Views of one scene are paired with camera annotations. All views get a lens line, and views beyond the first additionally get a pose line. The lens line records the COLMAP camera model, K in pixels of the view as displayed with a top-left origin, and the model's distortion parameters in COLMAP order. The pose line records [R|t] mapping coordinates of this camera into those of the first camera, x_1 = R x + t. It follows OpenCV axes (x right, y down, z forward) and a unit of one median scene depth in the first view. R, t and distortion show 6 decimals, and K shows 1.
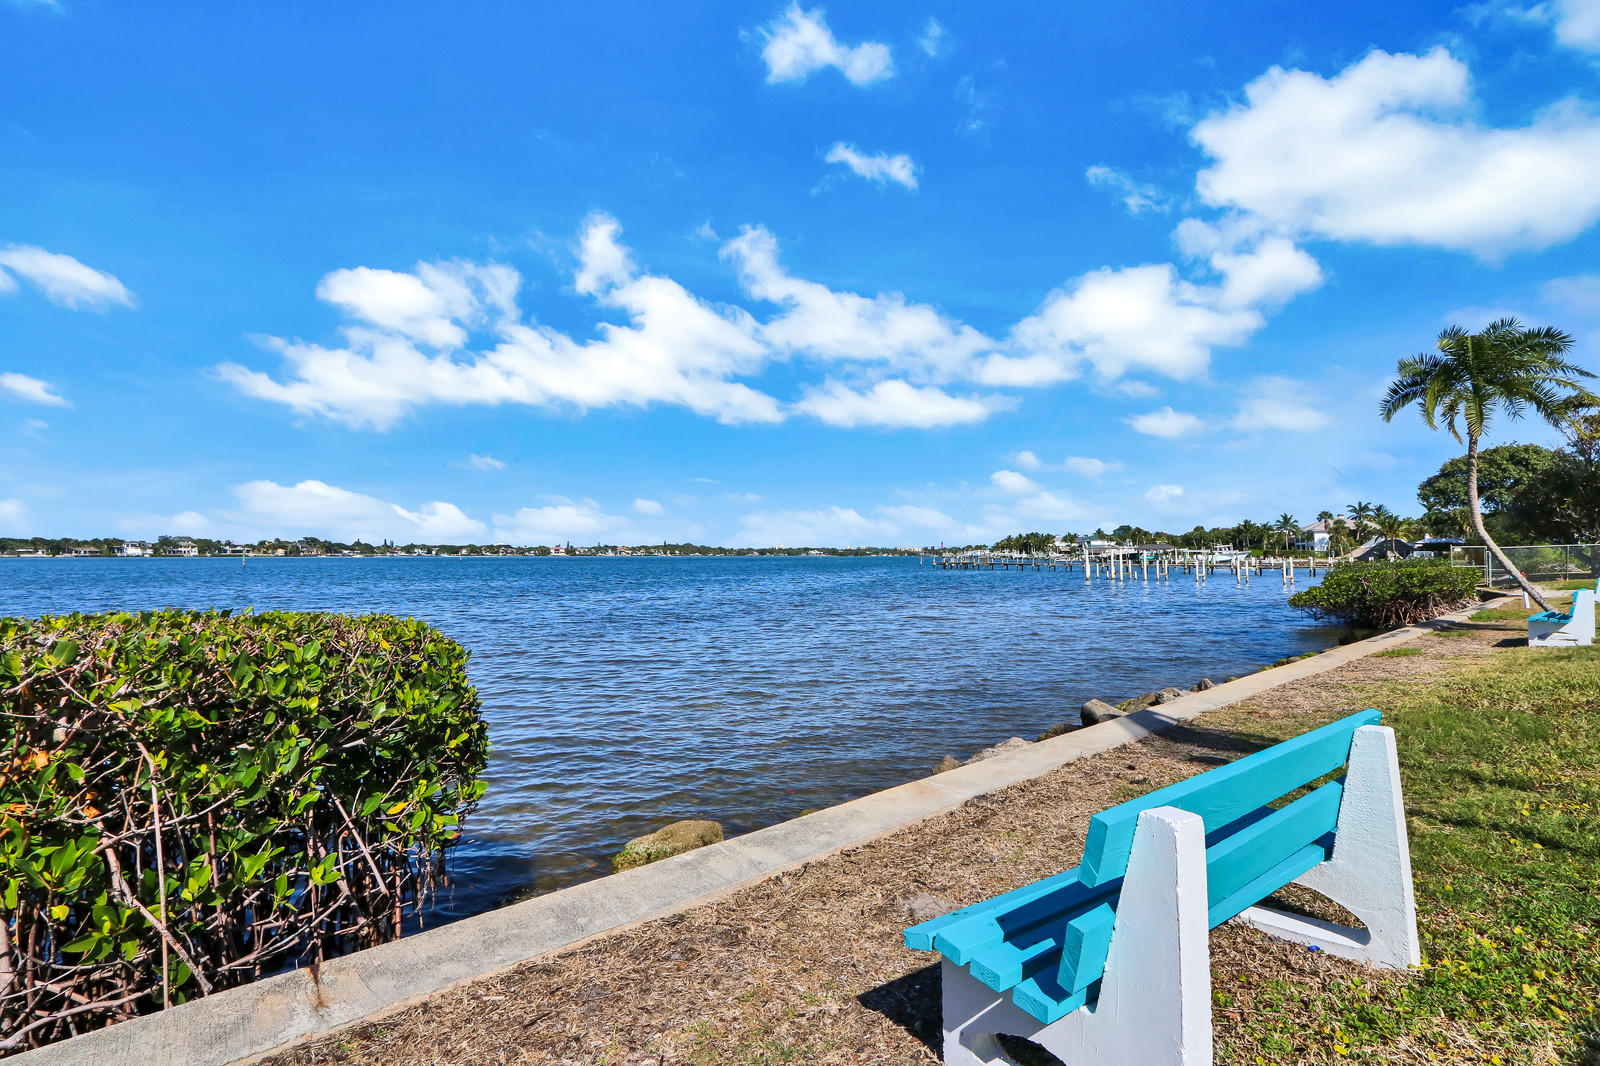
lens RADIAL K [[767.9, 0, 800.0], [0, 767.9, 533.0], [0, 0, 1]] dist [0.000279, 0.000041]
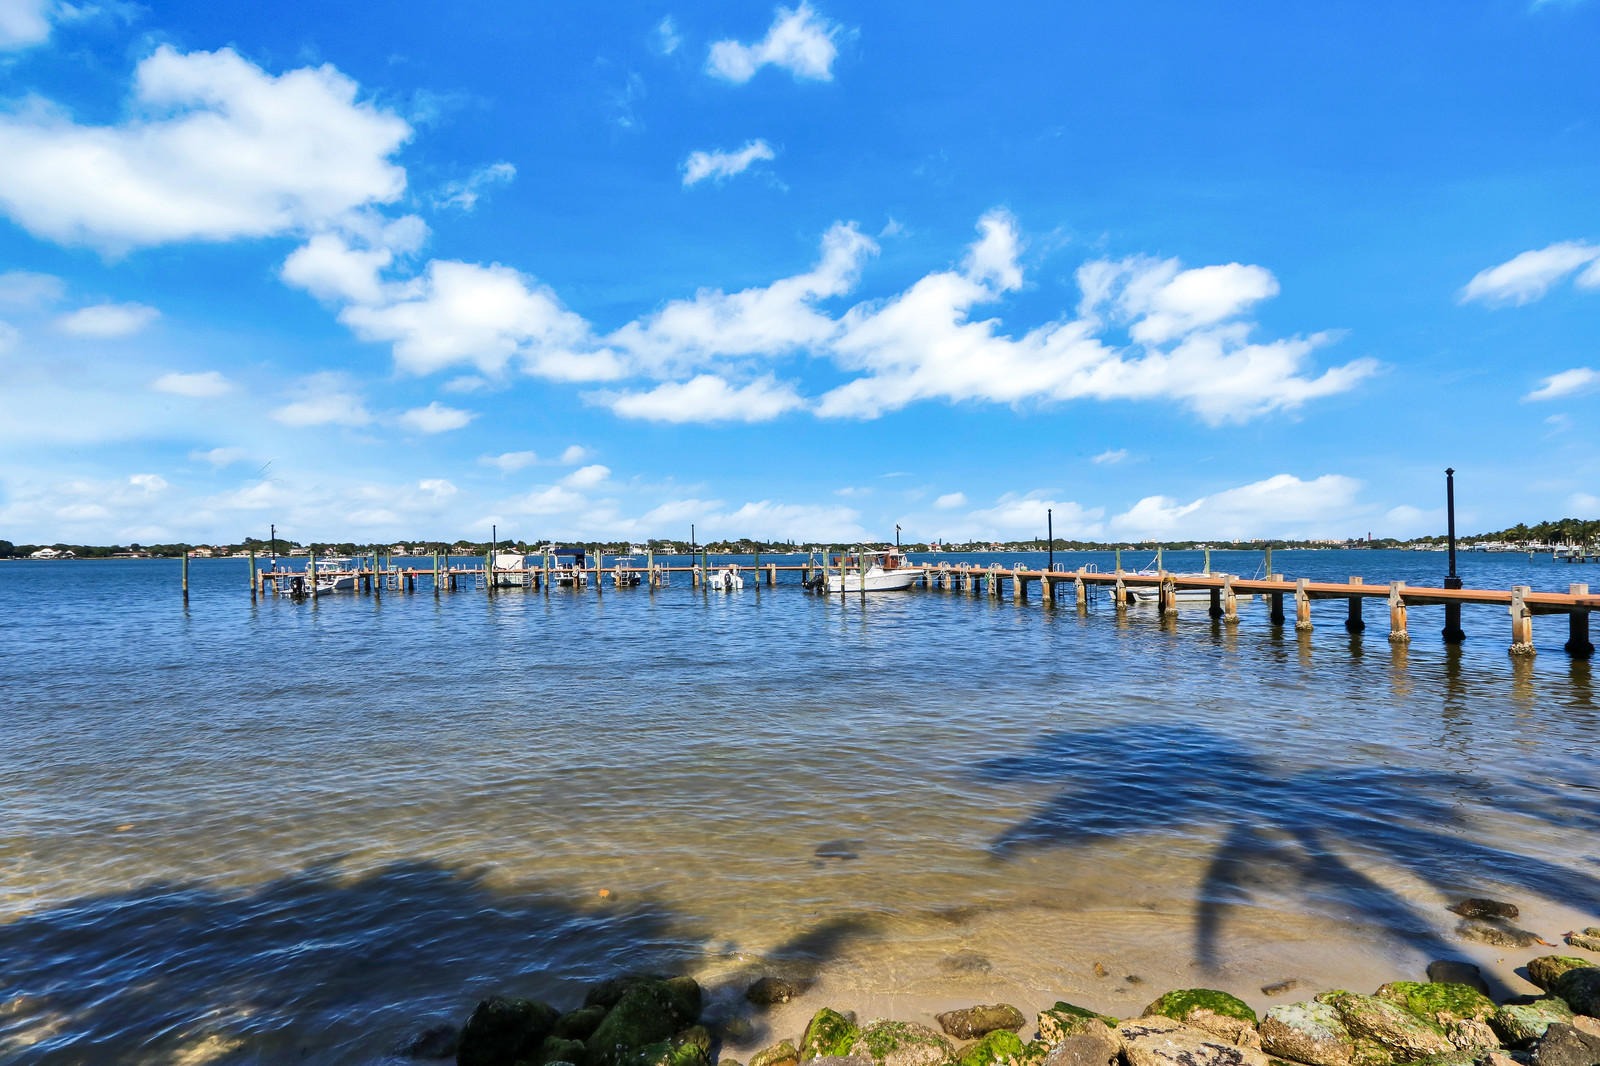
lens RADIAL K [[767.9, 0, 800.0], [0, 767.9, 533.0], [0, 0, 1]] dist [0.000279, 0.000041]
pose [[0.950831, -0.016167, -0.309289, -0.165245], [0.017555, 0.999844, 0.001706, -0.001005], [0.309214, -0.007052, 0.950966, -0.019705]]
